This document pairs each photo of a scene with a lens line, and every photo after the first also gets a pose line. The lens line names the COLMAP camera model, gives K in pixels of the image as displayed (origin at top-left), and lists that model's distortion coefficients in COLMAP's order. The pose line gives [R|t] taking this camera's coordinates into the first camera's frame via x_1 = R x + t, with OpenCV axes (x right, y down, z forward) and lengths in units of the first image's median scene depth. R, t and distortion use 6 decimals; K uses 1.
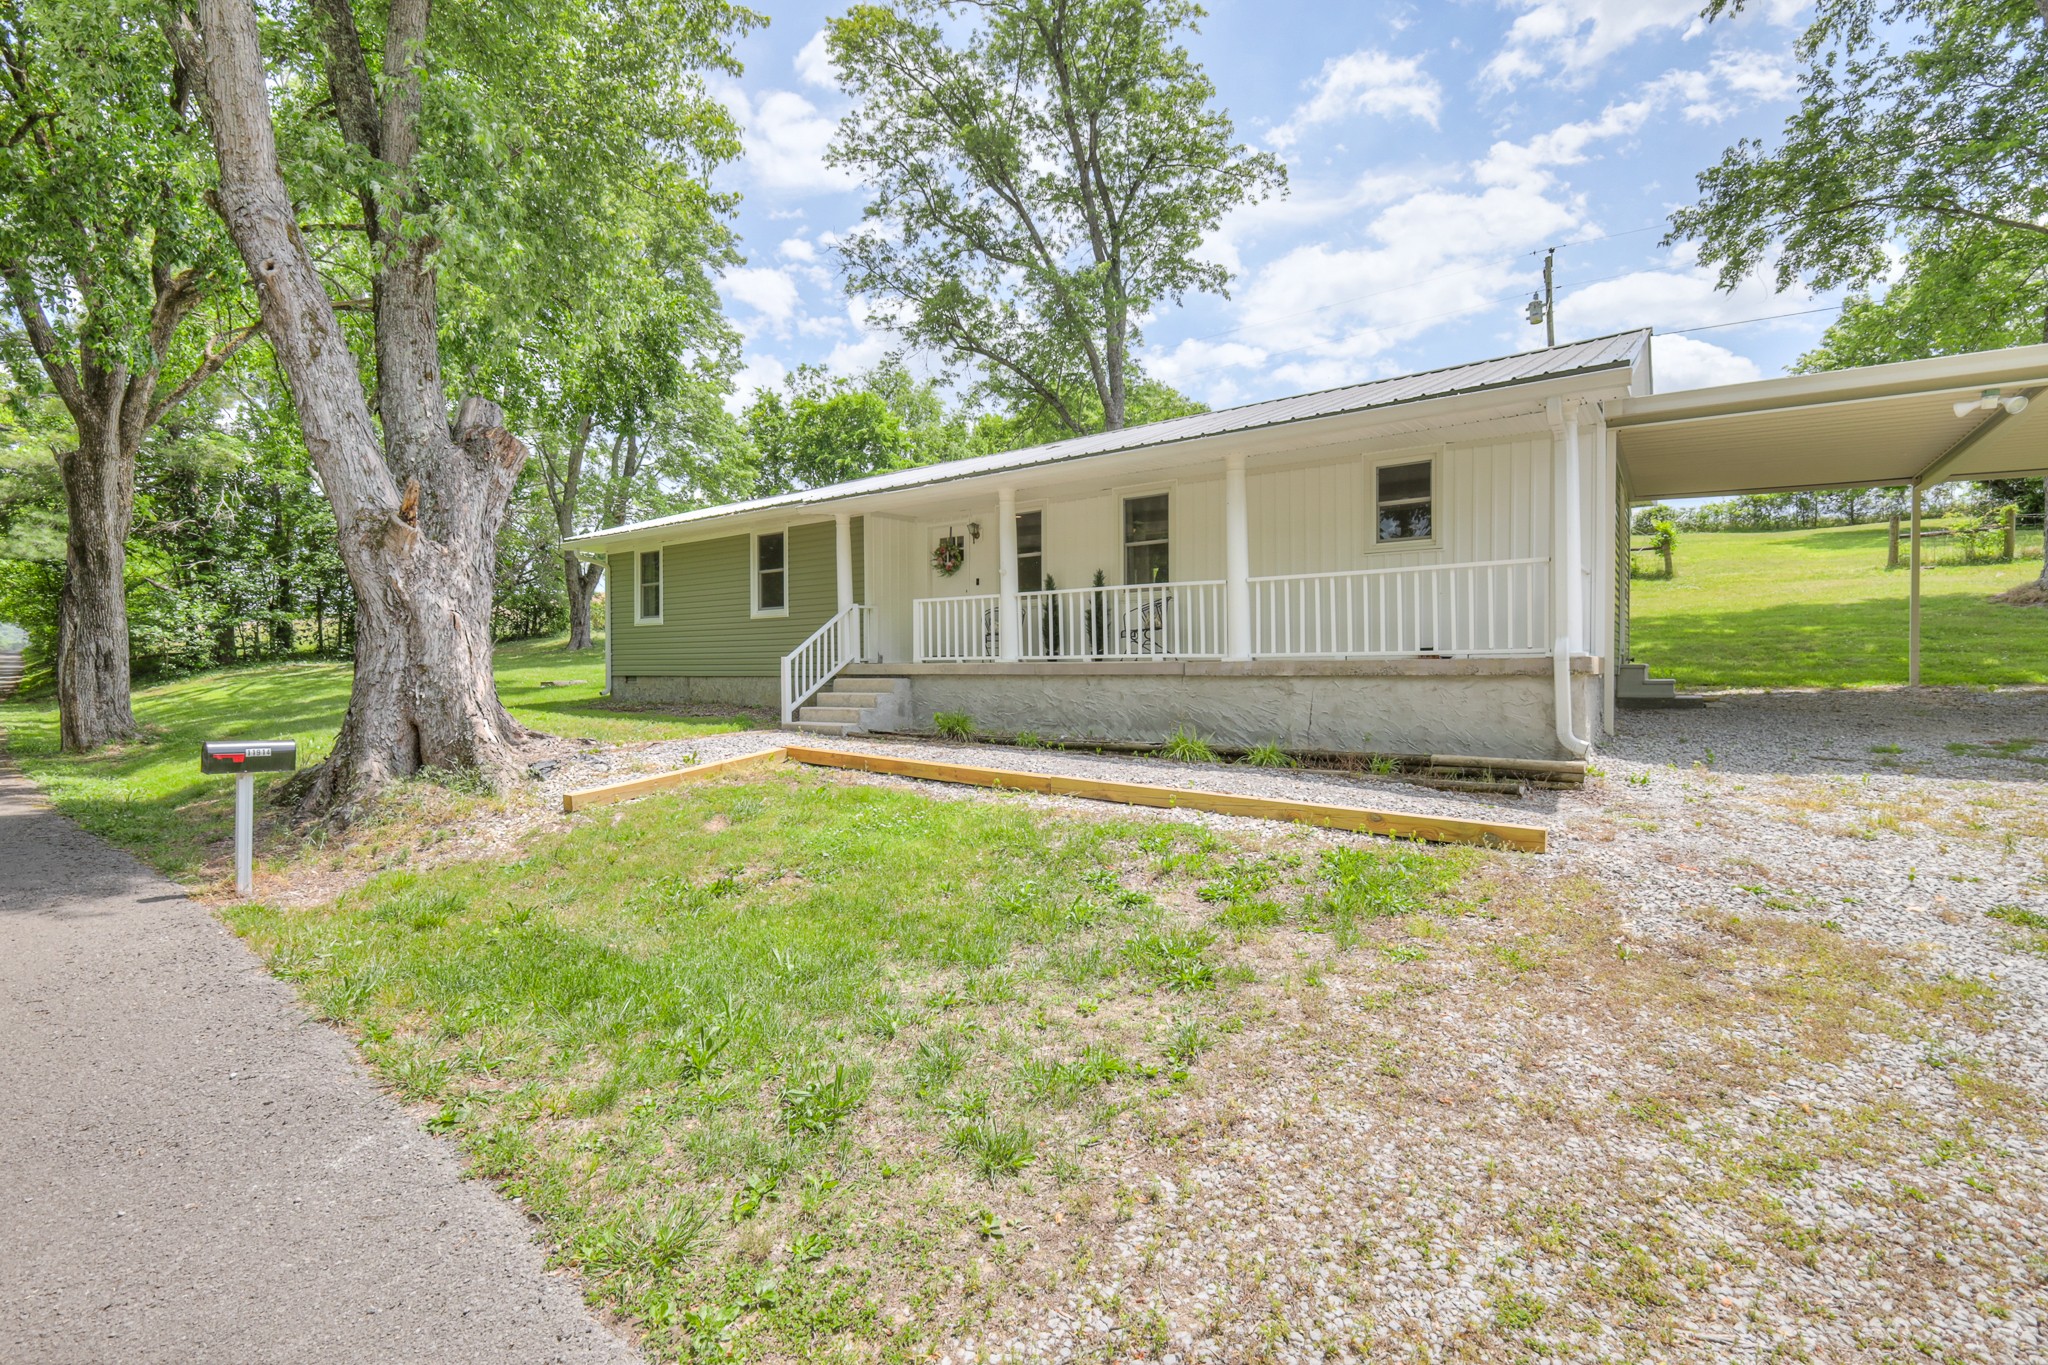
lens RADIAL K [[895.7, 0, 1022.1], [0, 895.7, 678.4], [0, 0, 1]] dist [0.001393, 0.000823]
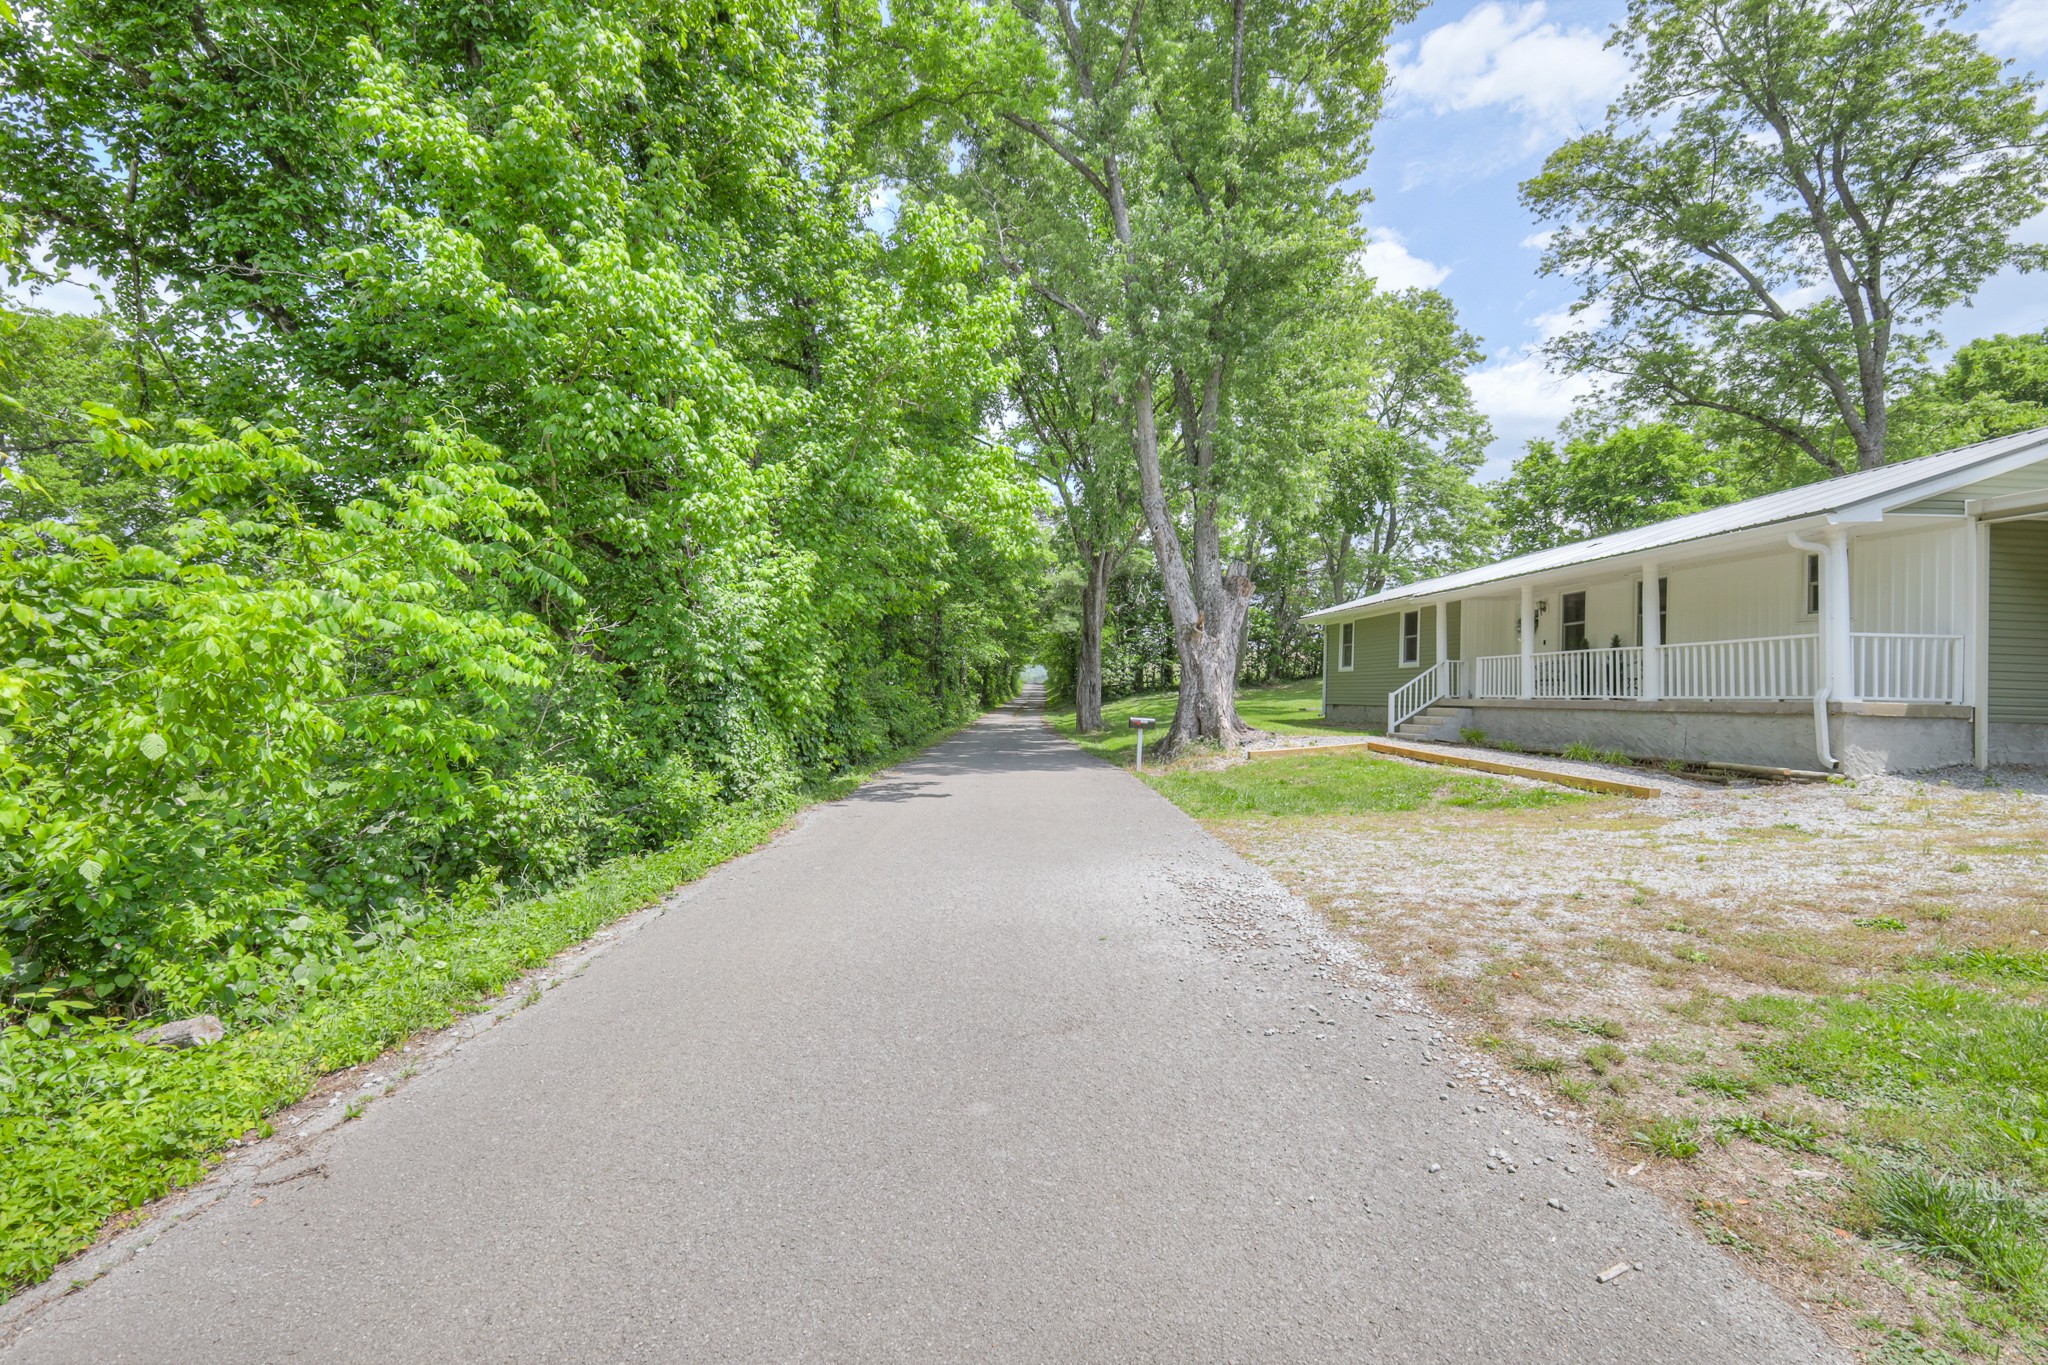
lens RADIAL K [[895.7, 0, 1022.1], [0, 895.7, 678.4], [0, 0, 1]] dist [0.001393, 0.000823]
pose [[0.655118, 0.007352, -0.755491, 0.431592], [-0.038685, 0.998967, -0.023824, 0.012072], [0.754535, 0.044834, 0.654726, -0.480140]]
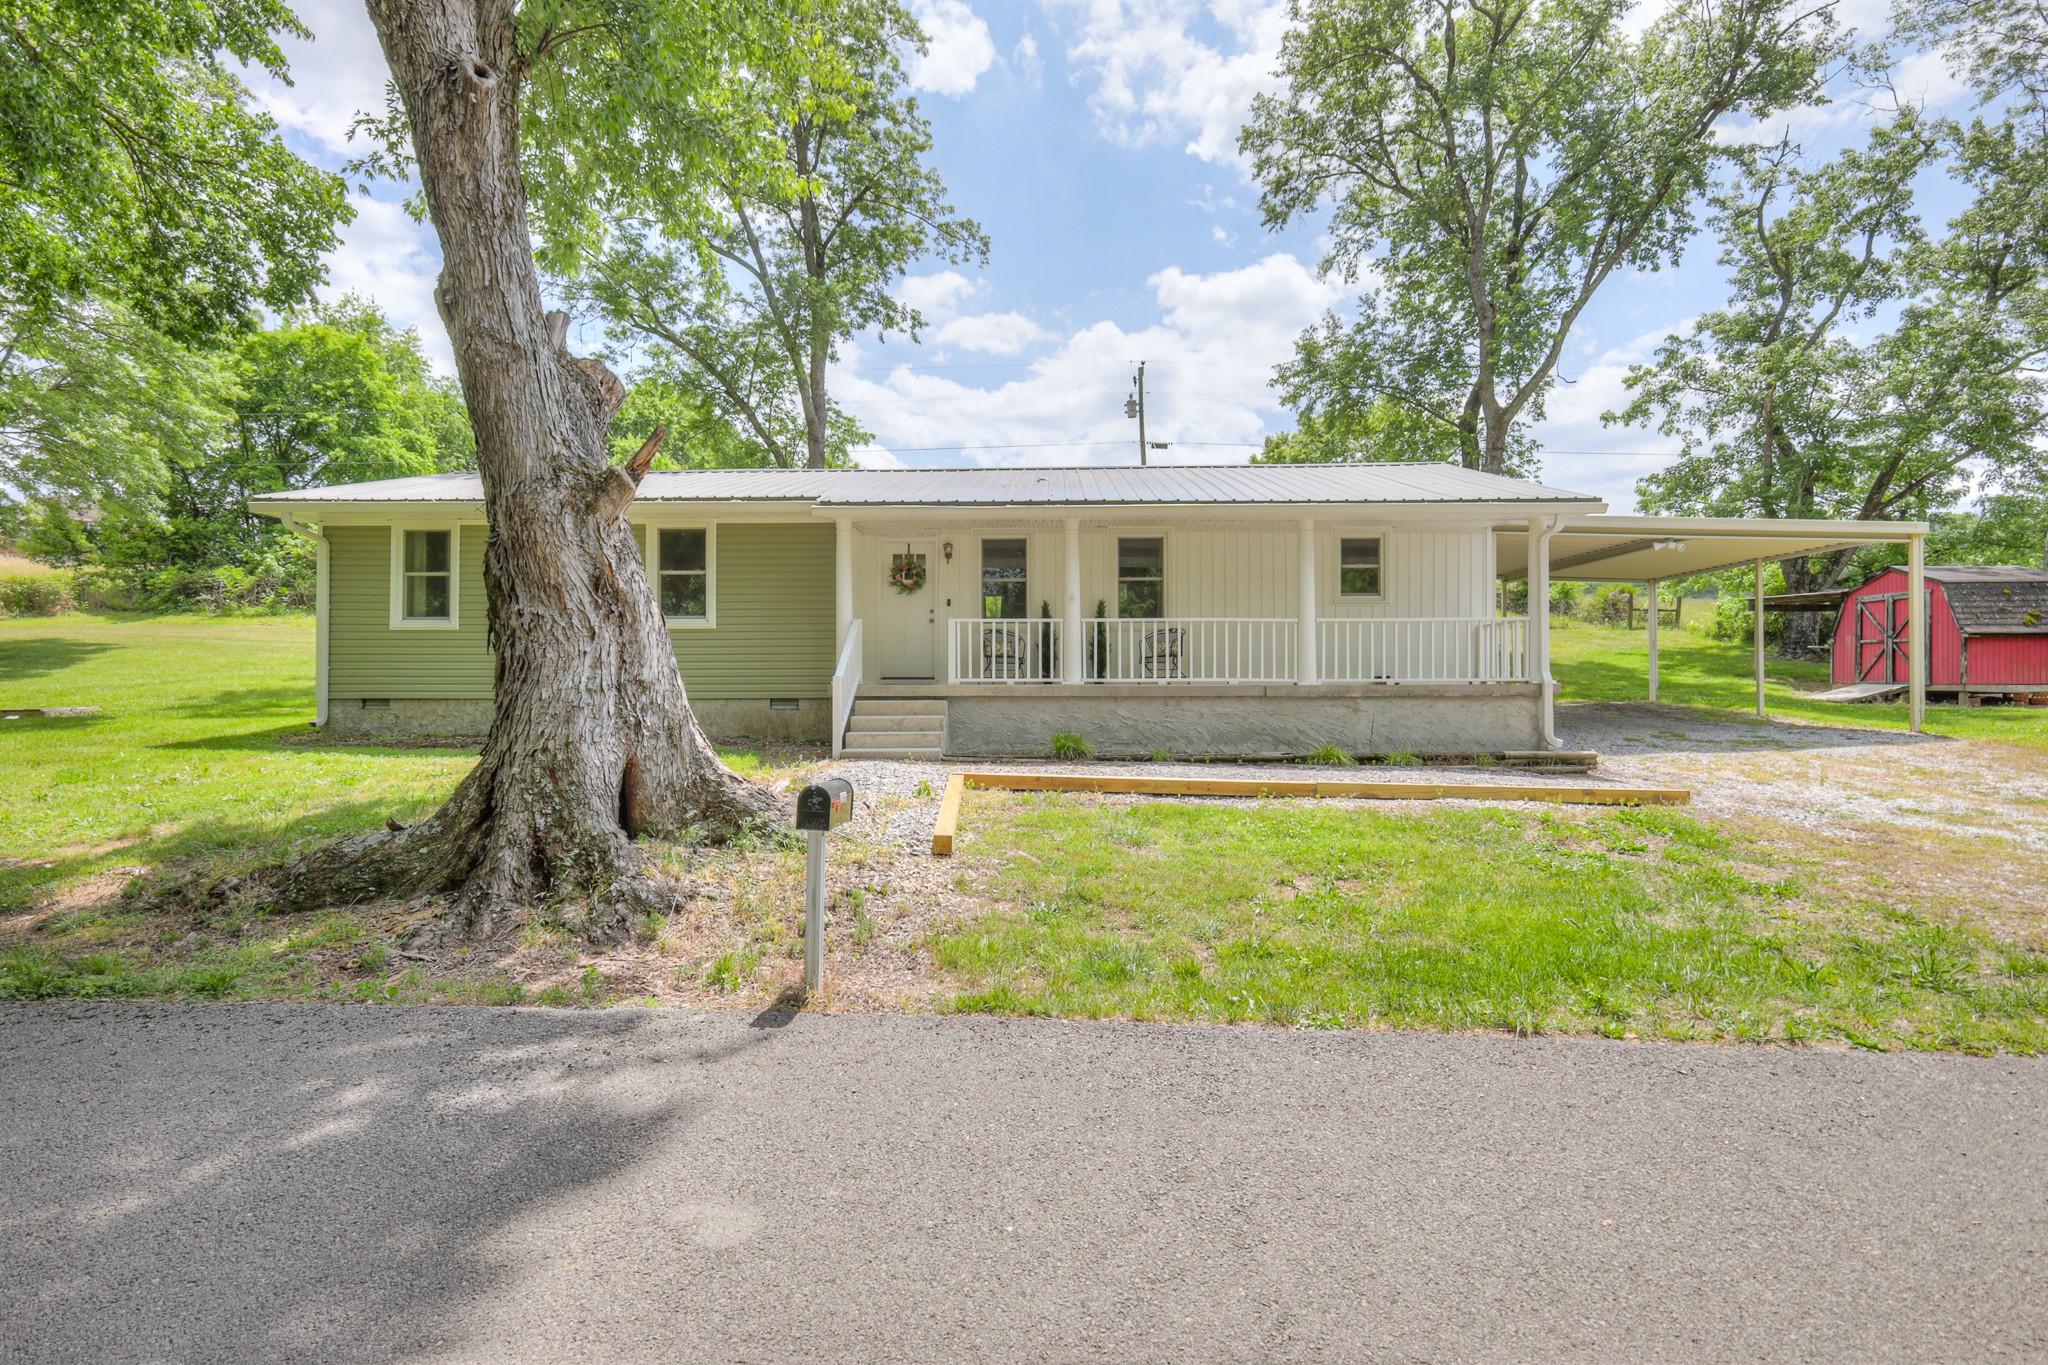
lens RADIAL K [[903.4, 0, 1037.1], [0, 903.4, 669.2], [0, 0, 1]] dist [-0.000468, 0.000000]
pose [[0.812818, 0.019239, 0.582200, -0.497787], [0.004109, 0.999240, -0.038757, 0.003502], [-0.582504, 0.033894, 0.812121, 0.131493]]
